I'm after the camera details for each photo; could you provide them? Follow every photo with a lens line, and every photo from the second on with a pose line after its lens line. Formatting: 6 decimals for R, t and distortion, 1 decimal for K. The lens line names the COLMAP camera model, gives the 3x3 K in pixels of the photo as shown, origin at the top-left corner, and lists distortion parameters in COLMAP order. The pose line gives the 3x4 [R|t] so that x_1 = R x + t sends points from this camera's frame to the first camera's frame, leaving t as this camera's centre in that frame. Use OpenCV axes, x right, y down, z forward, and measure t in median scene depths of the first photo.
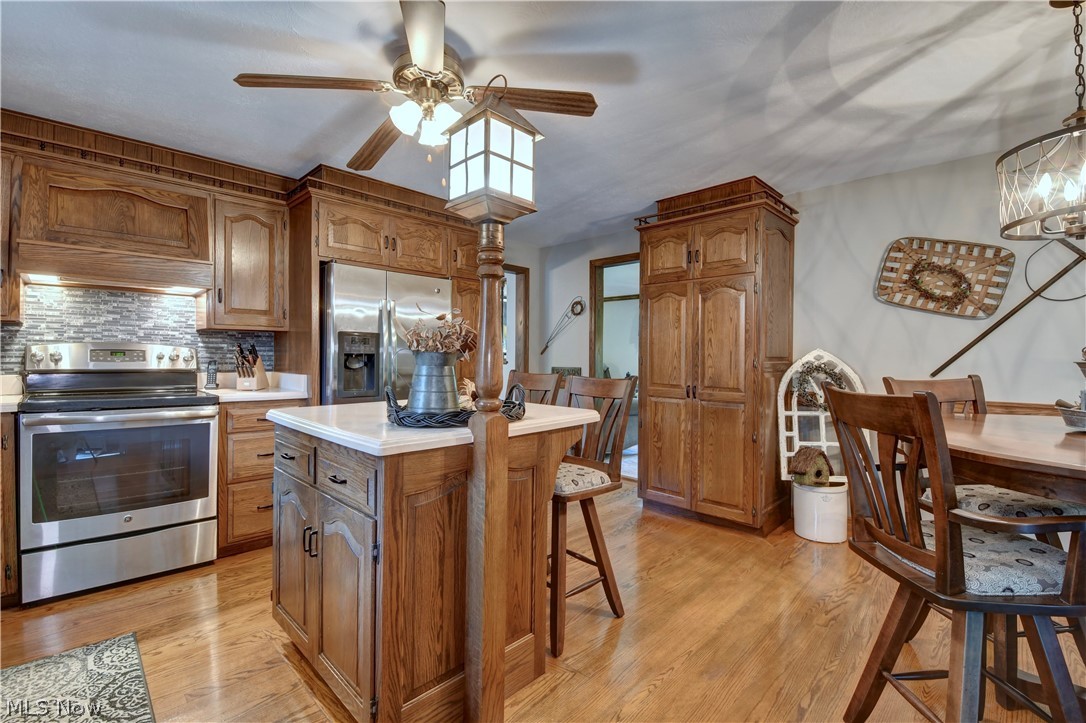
lens RADIAL K [[474.0, 0, 543.6], [0, 474.0, 358.1], [0, 0, 1]] dist [0.005682, -0.015868]
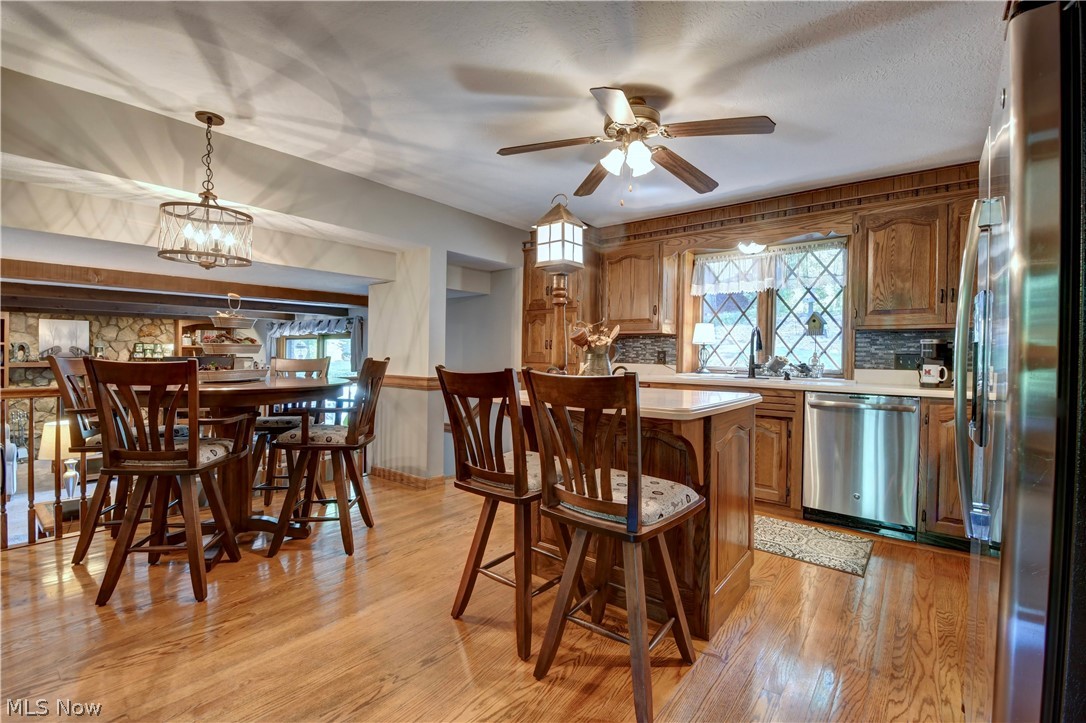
lens RADIAL K [[474.0, 0, 543.6], [0, 474.0, 358.1], [0, 0, 1]] dist [0.005682, -0.015868]
pose [[-0.994553, -0.017260, -0.102795, 0.081754], [-0.018939, 0.999702, 0.015374, 0.004244], [0.102499, 0.017237, -0.994584, 1.720544]]
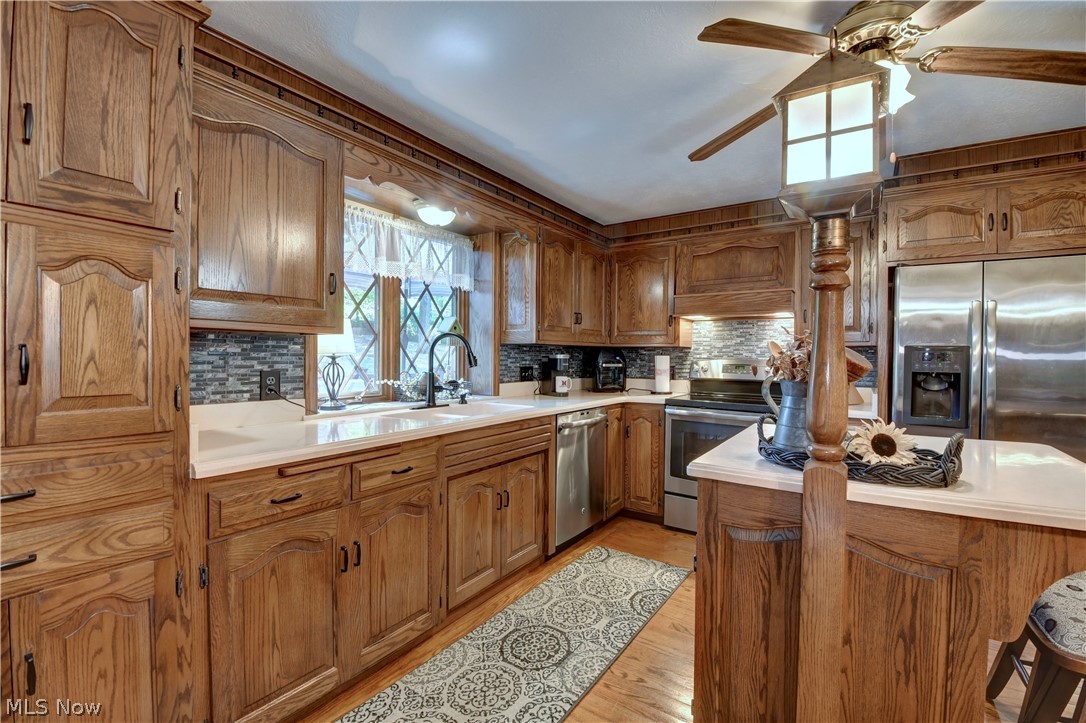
lens RADIAL K [[474.0, 0, 543.6], [0, 474.0, 358.1], [0, 0, 1]] dist [0.005682, -0.015868]
pose [[0.181270, -0.000574, -0.983433, 0.346467], [-0.011539, 0.999930, -0.002710, -0.029464], [0.983366, 0.011839, 0.181250, 0.243539]]
